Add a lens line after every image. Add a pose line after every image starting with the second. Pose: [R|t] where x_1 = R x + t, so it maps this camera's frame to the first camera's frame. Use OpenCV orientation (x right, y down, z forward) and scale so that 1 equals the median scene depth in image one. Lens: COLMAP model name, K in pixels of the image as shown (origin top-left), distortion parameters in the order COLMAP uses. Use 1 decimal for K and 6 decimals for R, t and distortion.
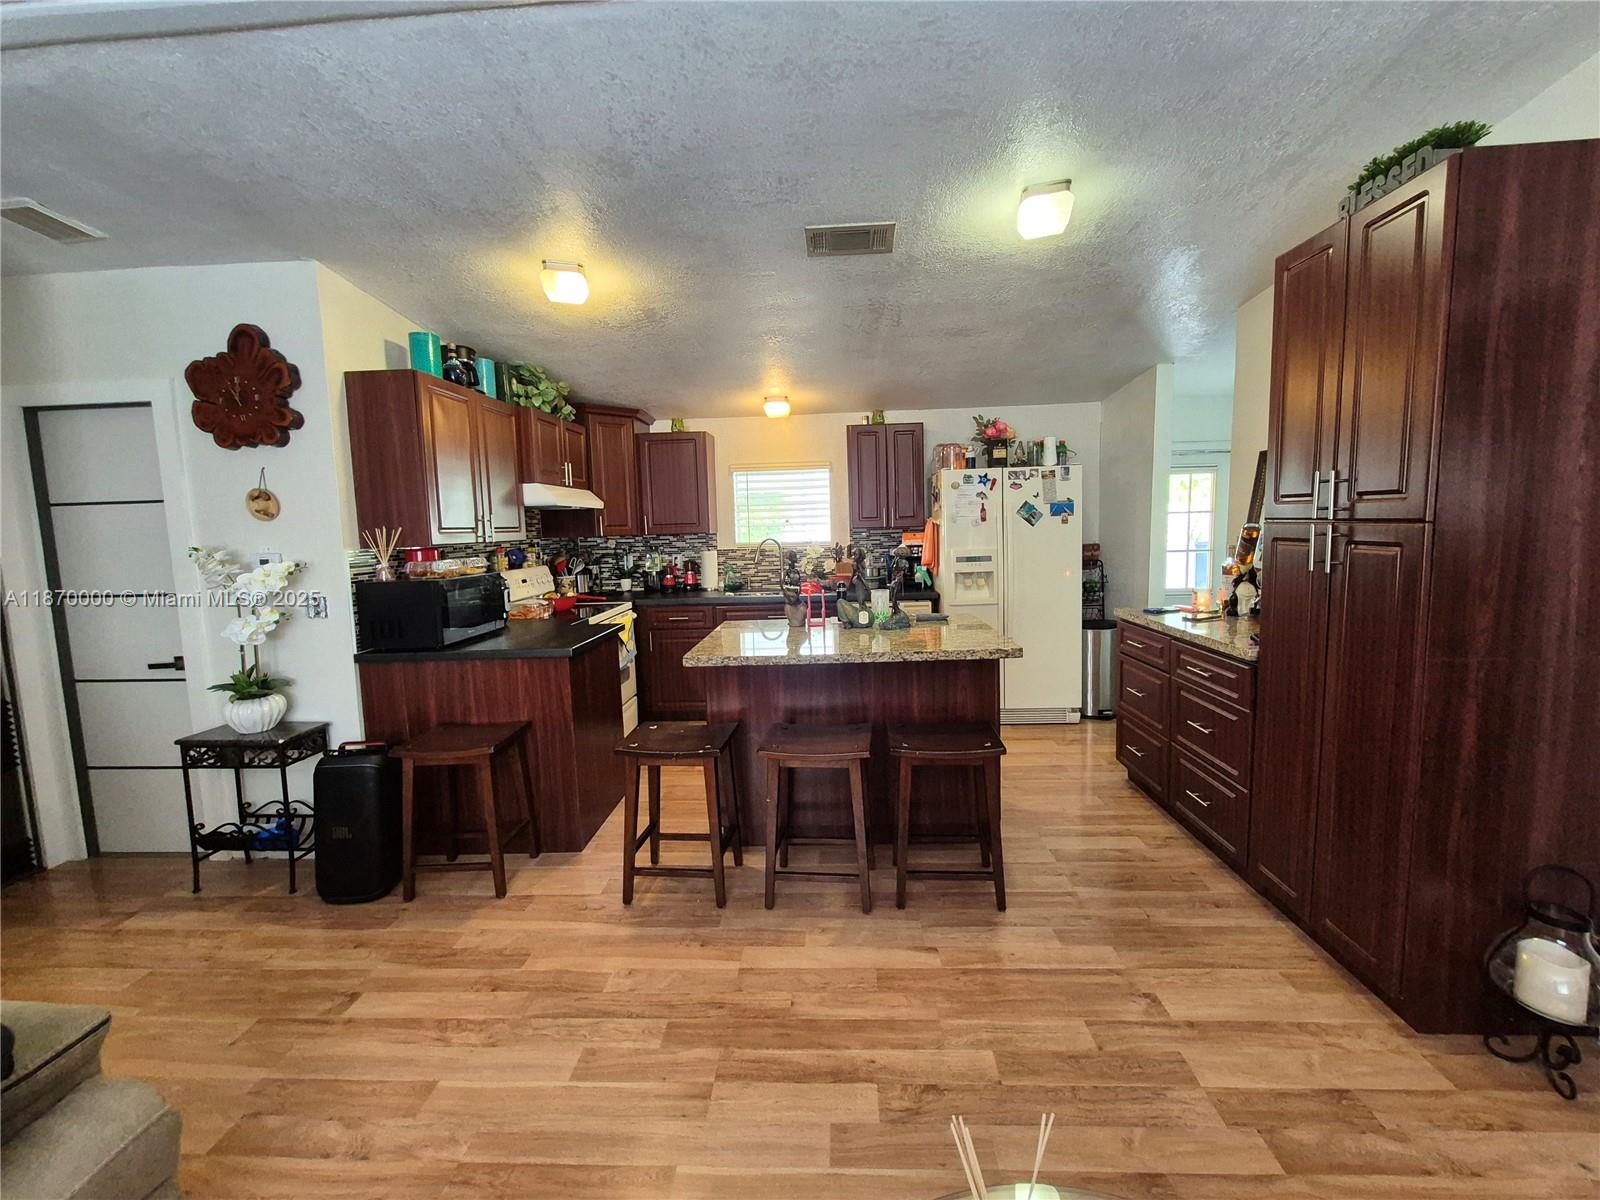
lens RADIAL K [[637.3, 0, 795.0], [0, 637.3, 600.2], [0, 0, 1]] dist [-0.002927, -0.000302]
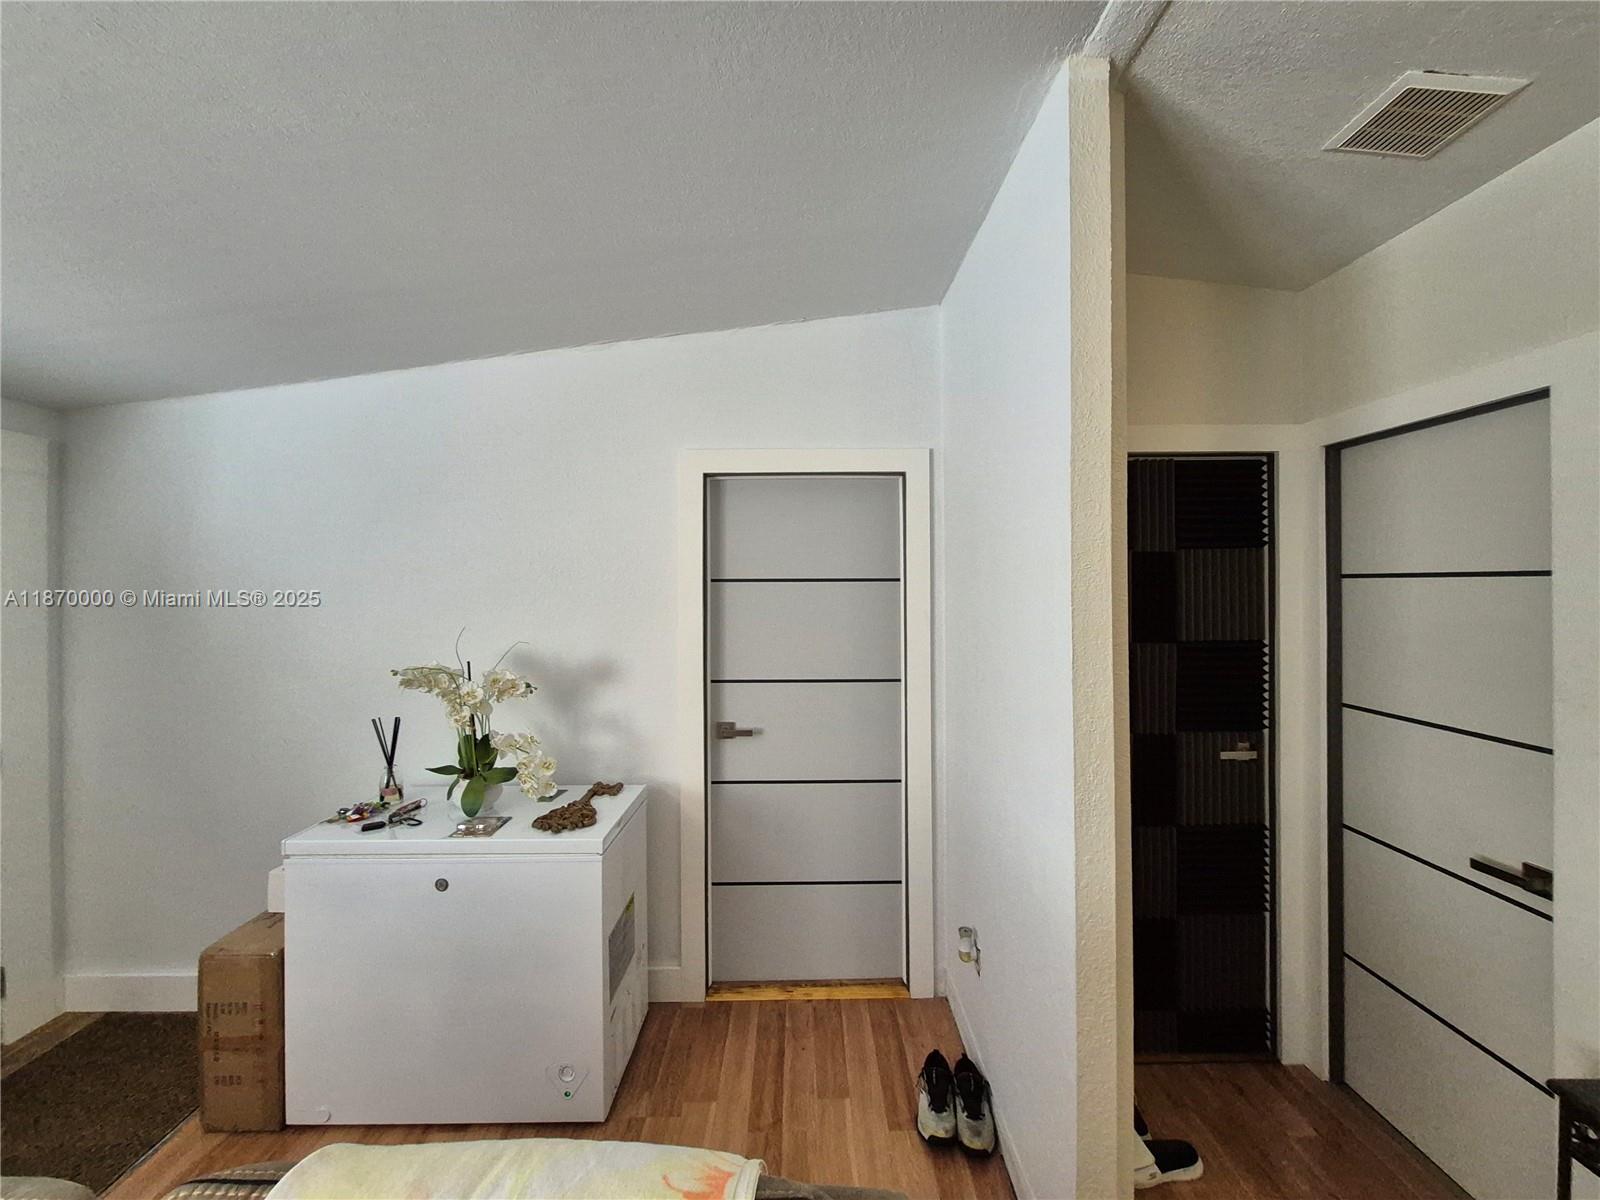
lens RADIAL K [[637.3, 0, 797.6], [0, 637.3, 591.3], [0, 0, 1]] dist [-0.002927, -0.000302]
pose [[0.073311, 0.031535, -0.996810, -0.502986], [-0.091248, 0.995520, 0.024784, -0.094998], [0.993126, 0.089140, 0.075860, 0.335507]]
